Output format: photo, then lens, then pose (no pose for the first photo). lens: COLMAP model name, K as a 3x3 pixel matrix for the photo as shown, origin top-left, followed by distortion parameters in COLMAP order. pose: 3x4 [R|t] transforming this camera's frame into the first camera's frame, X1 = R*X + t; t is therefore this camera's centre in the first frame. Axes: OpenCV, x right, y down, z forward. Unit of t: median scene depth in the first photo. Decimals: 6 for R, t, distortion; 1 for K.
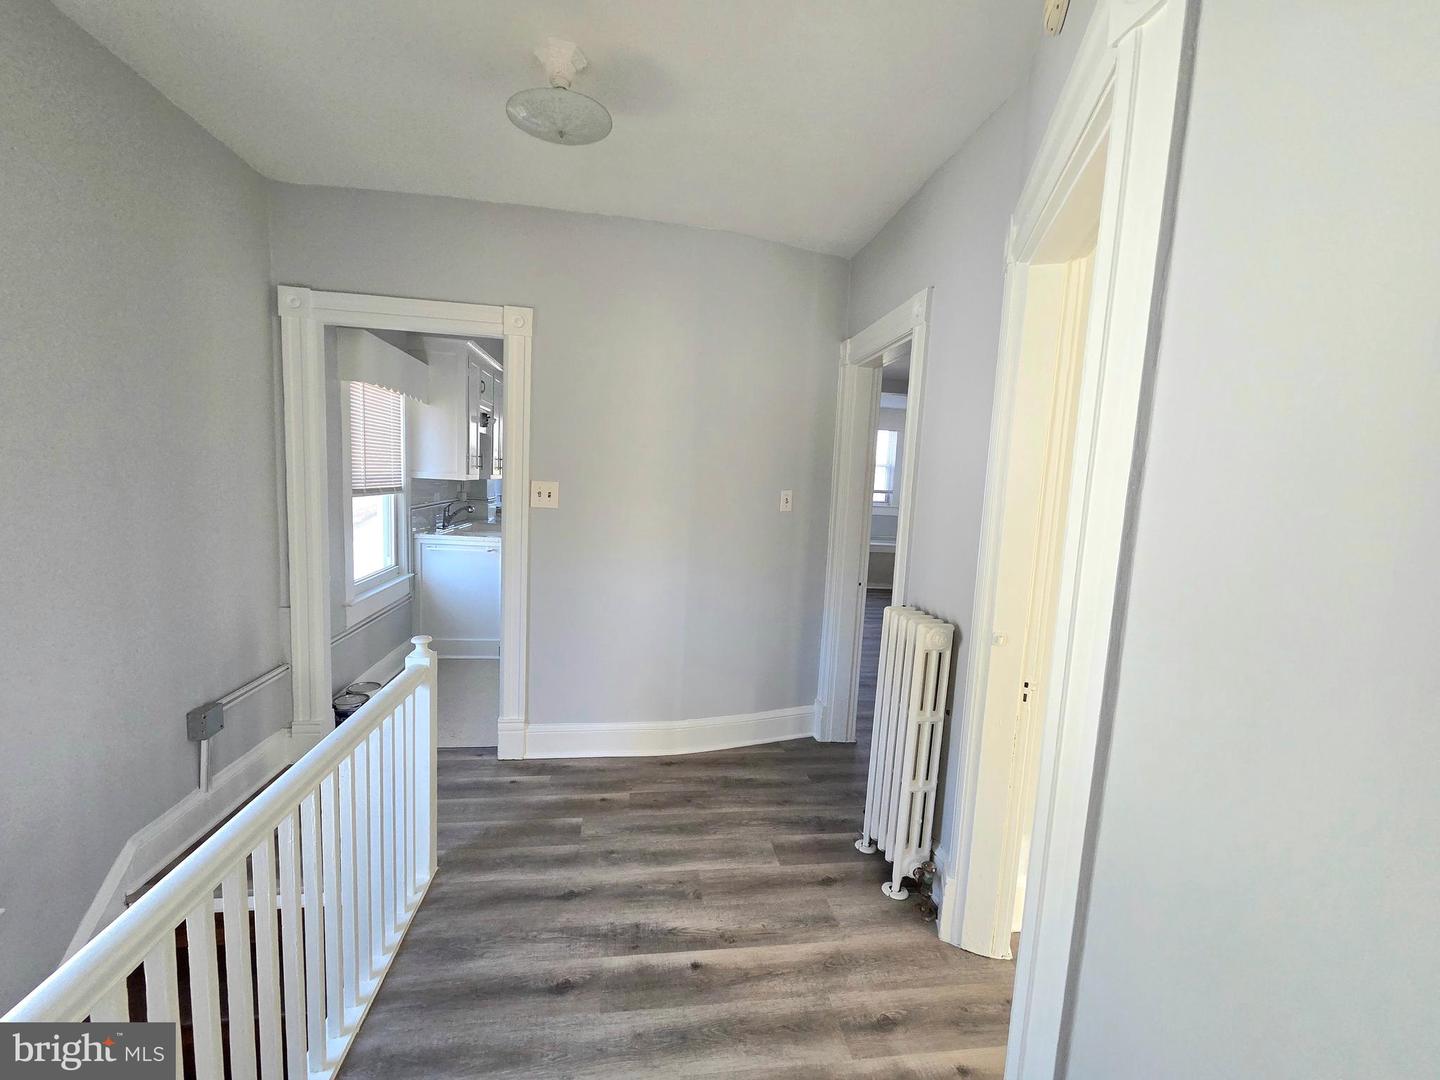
lens RADIAL K [[590.5, 0, 715.1], [0, 590.5, 541.4], [0, 0, 1]] dist [0.003151, -0.001259]
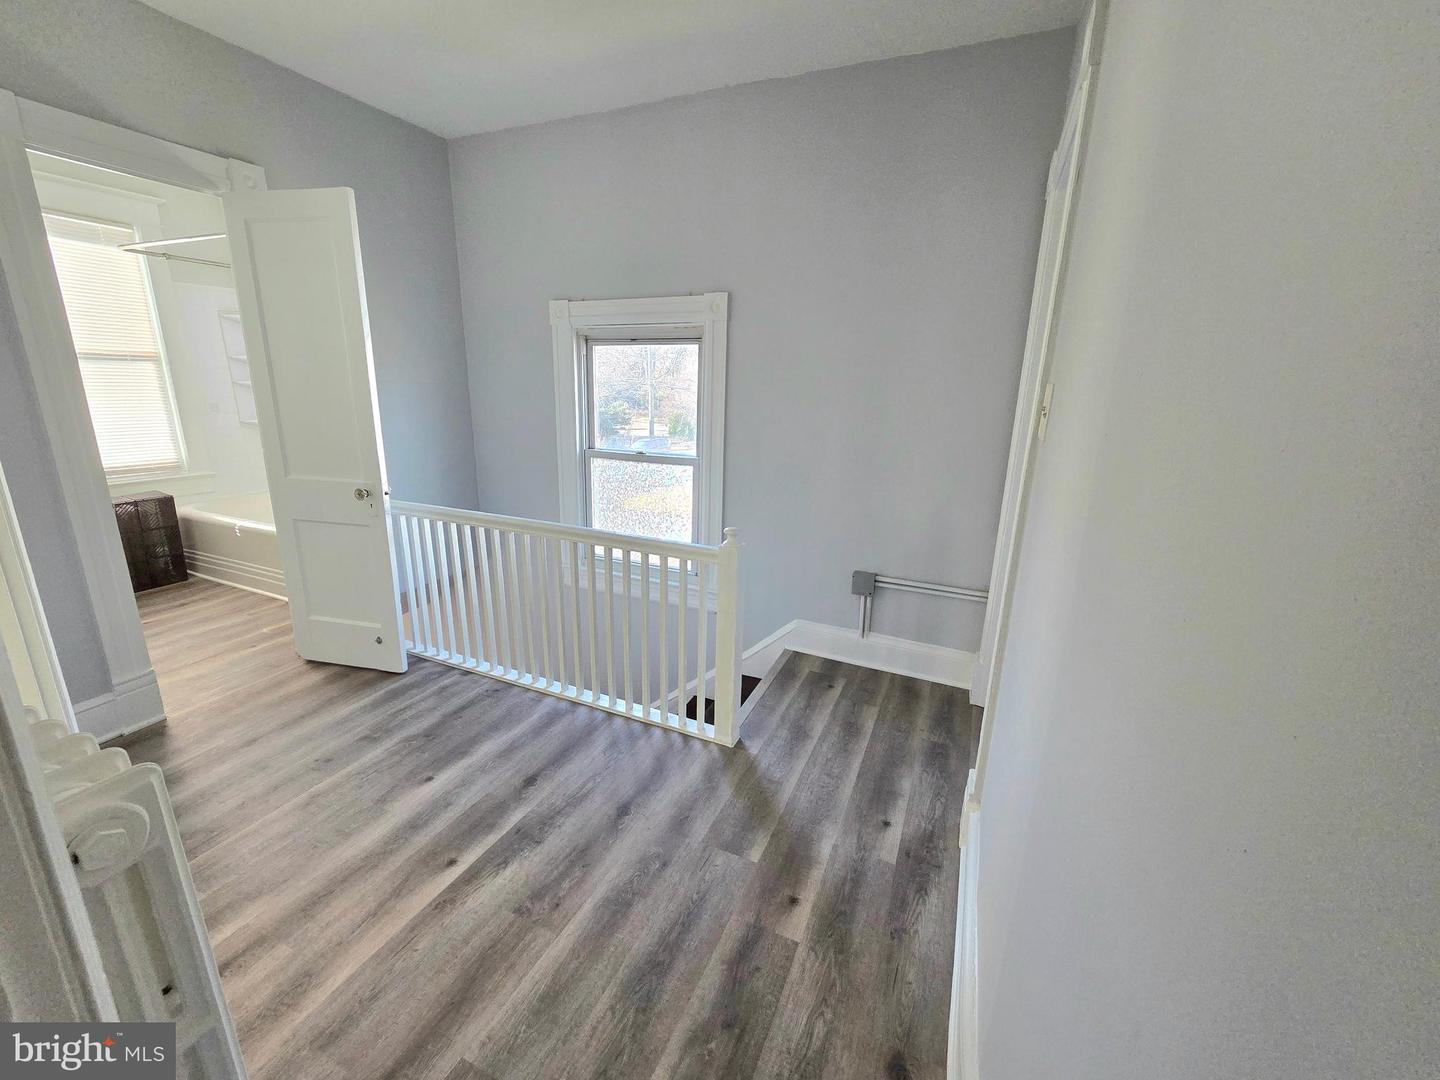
lens RADIAL K [[590.5, 0, 714.2], [0, 590.5, 539.4], [0, 0, 1]] dist [0.003151, -0.001259]
pose [[-0.532597, 0.165377, -0.830055, 0.377146], [-0.138394, 0.950508, 0.278174, -0.104118], [0.834978, 0.263029, -0.483350, 1.384919]]
